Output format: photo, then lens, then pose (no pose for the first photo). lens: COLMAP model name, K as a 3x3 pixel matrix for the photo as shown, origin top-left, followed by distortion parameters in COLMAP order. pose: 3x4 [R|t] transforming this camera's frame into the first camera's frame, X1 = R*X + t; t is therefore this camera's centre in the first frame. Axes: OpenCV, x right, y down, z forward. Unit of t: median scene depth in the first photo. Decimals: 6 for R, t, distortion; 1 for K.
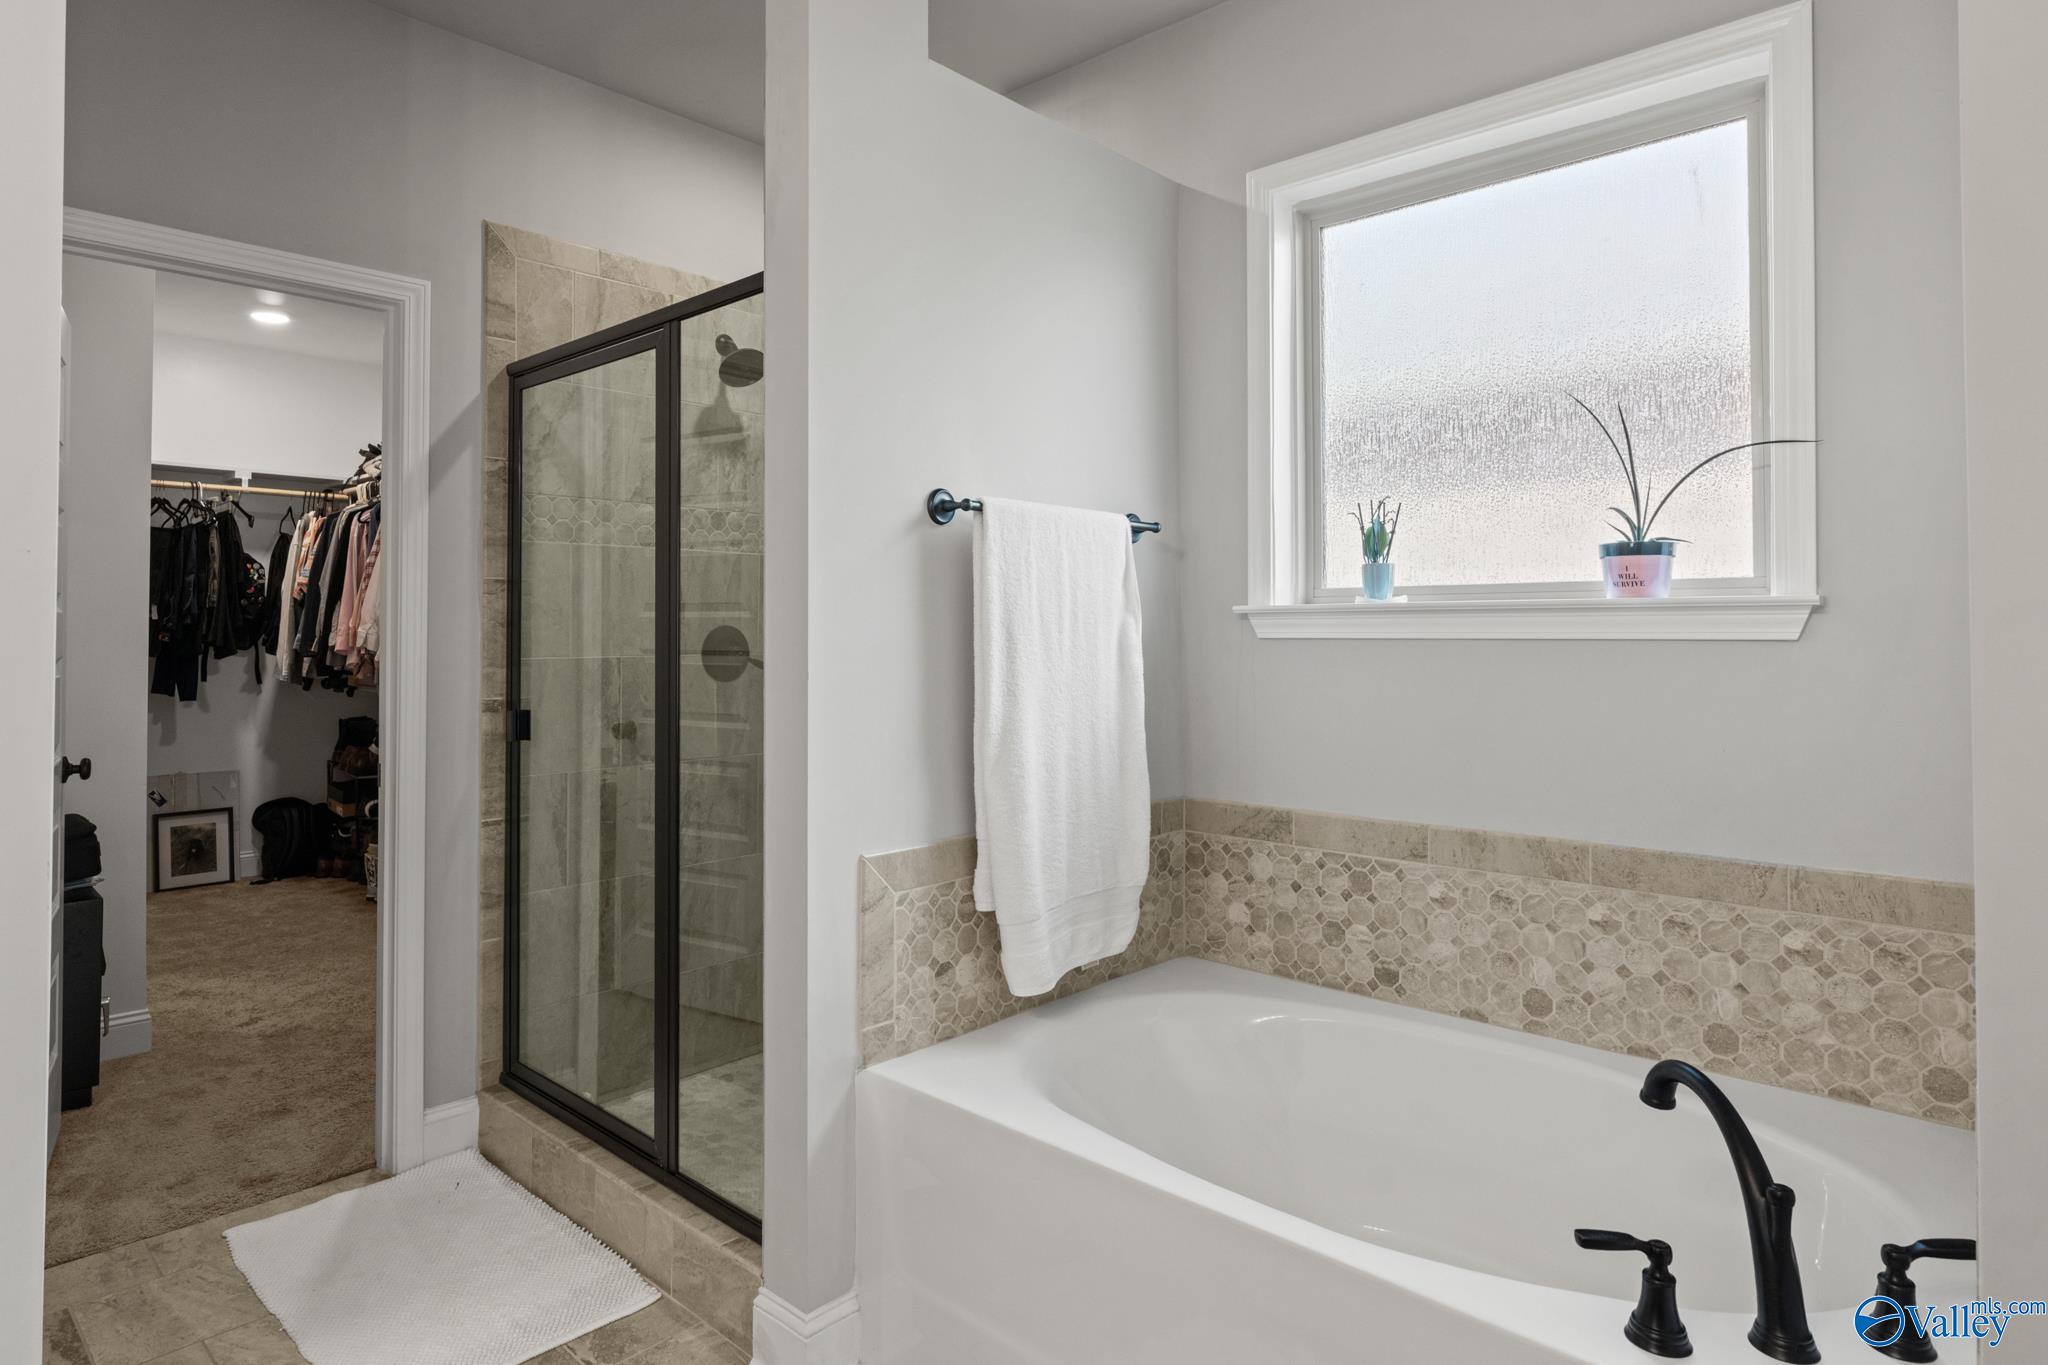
lens RADIAL K [[1141.2, 0, 972.4], [0, 1141.2, 612.9], [0, 0, 1]] dist [-0.005191, 0.001517]
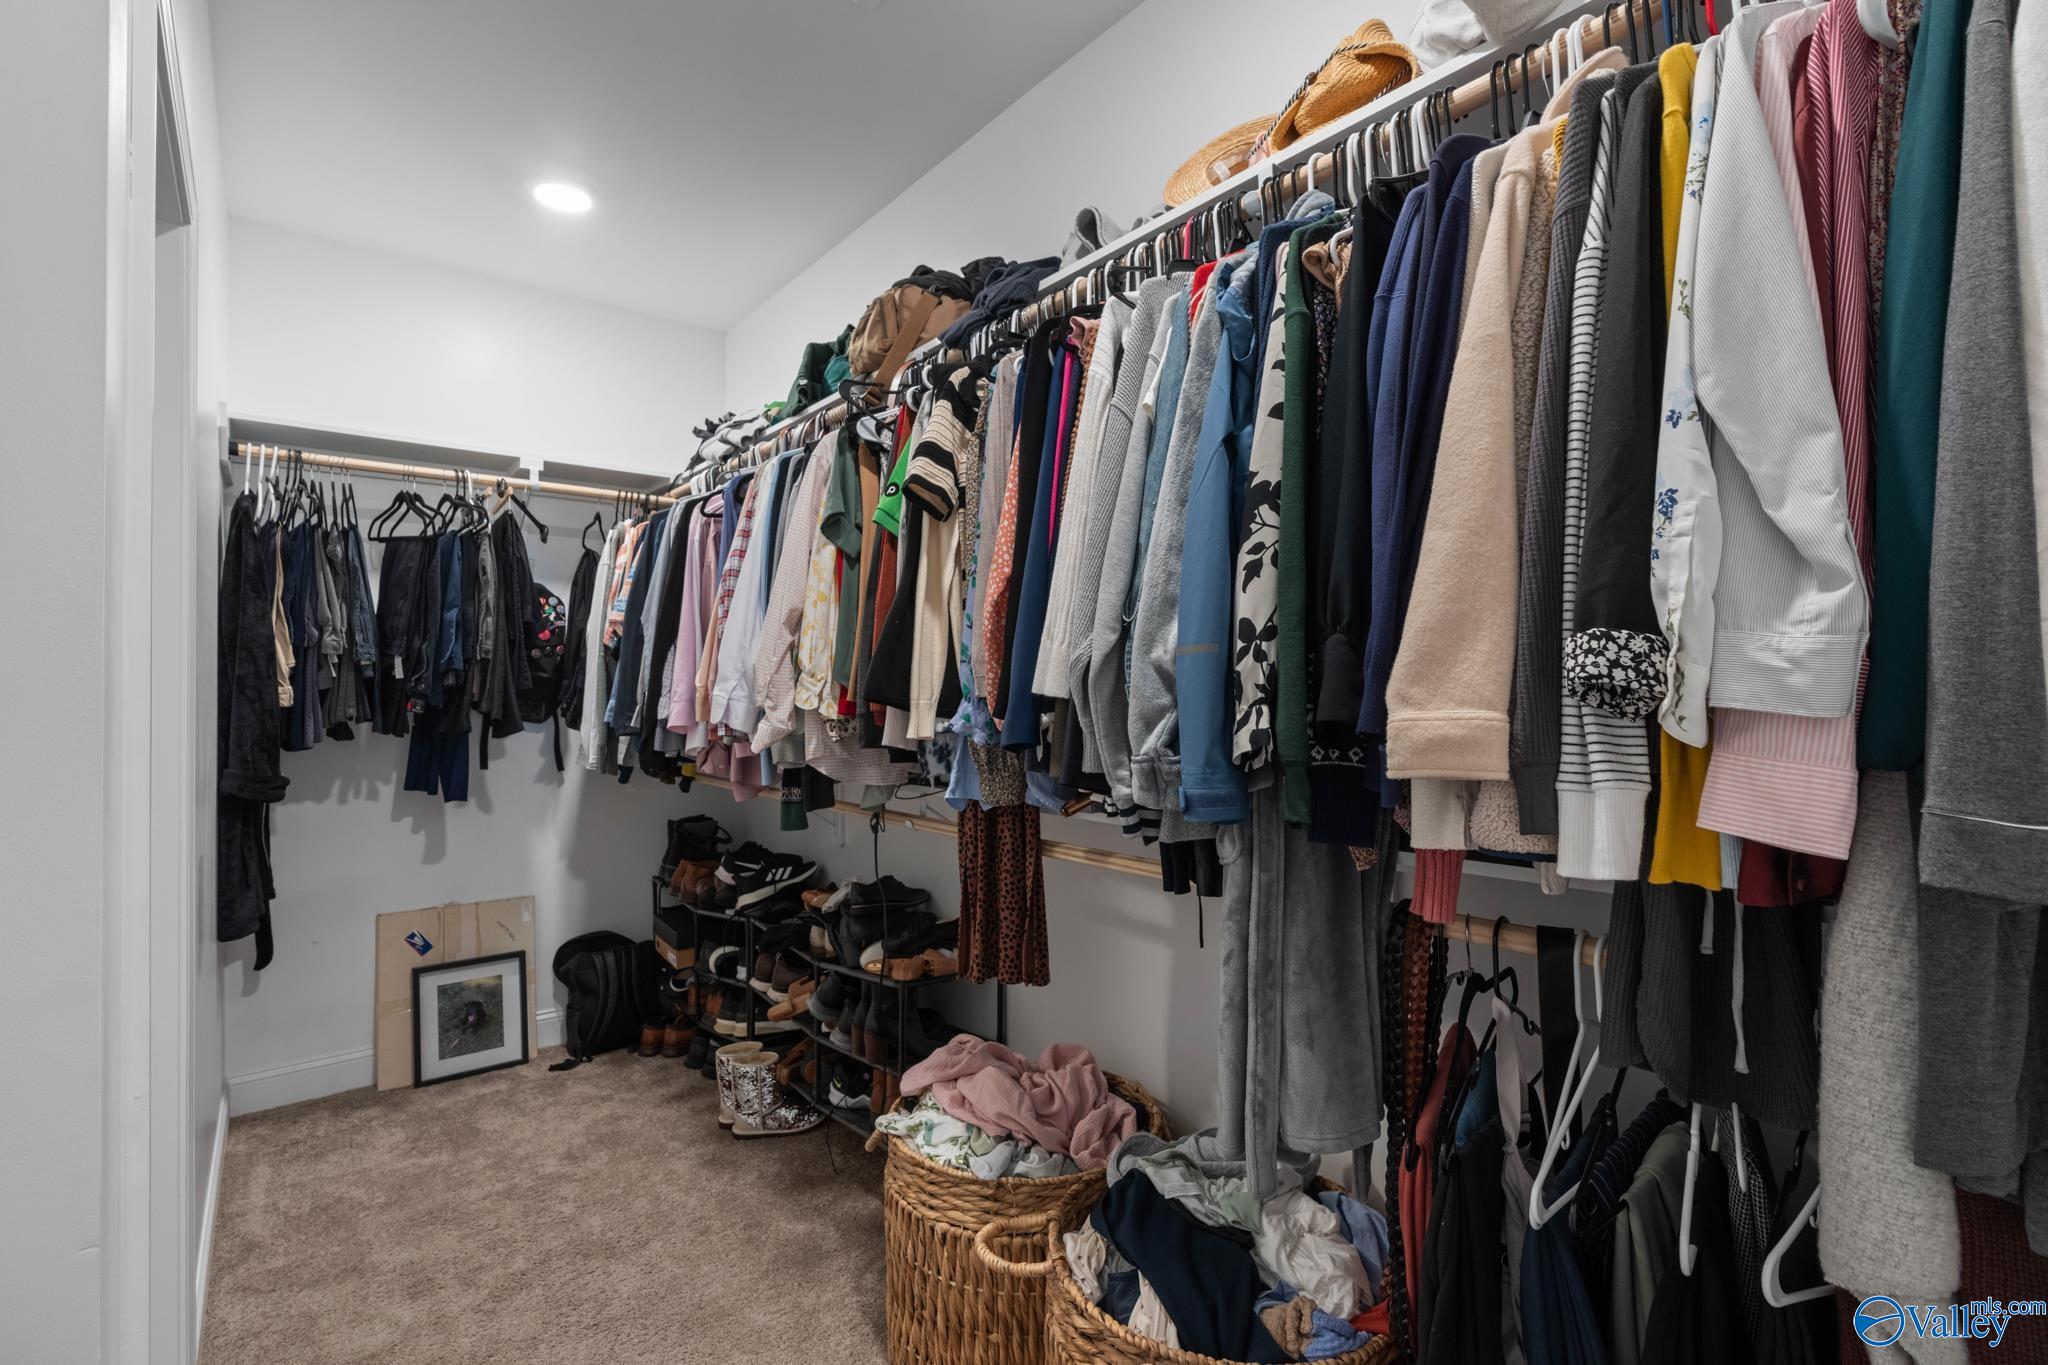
lens RADIAL K [[940.2, 0, 1036.2], [0, 940.2, 684.9], [0, 0, 1]] dist [-0.012781, 0.005215]
pose [[0.993706, -0.008194, -0.111721, -0.297197], [0.009003, 0.999937, 0.006744, 0.008872], [0.111659, -0.007708, 0.993717, 0.506240]]
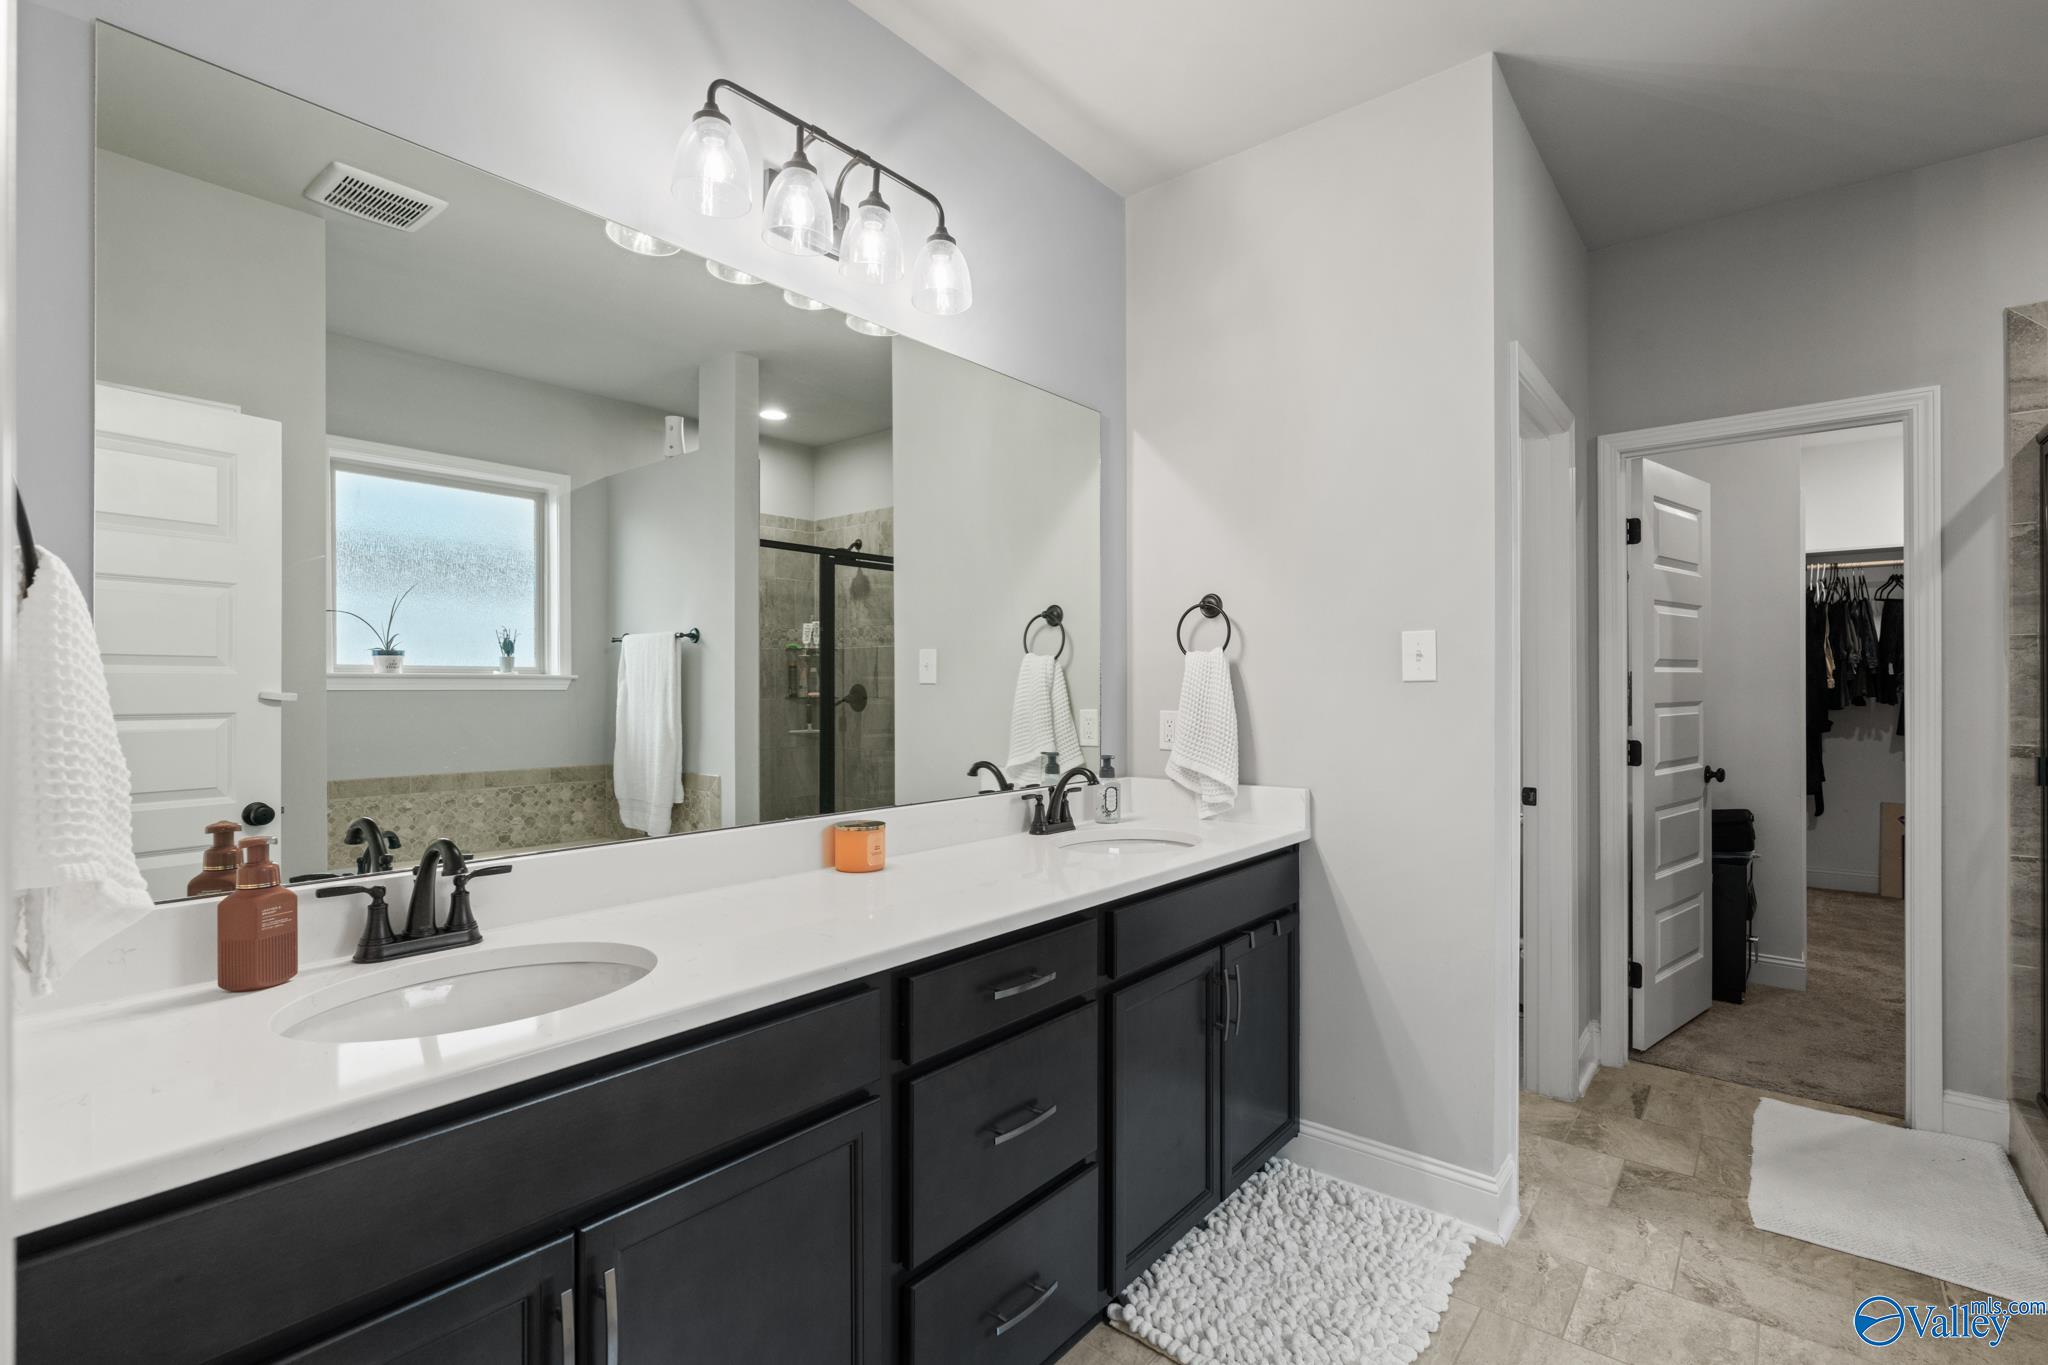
lens RADIAL K [[940.2, 0, 1033.8], [0, 940.2, 682.3], [0, 0, 1]] dist [-0.012781, 0.005215]
pose [[0.088185, -0.004588, -0.996094, 0.197771], [0.017942, 0.999834, -0.003017, 0.000493], [0.995943, -0.017606, 0.088252, -0.008906]]
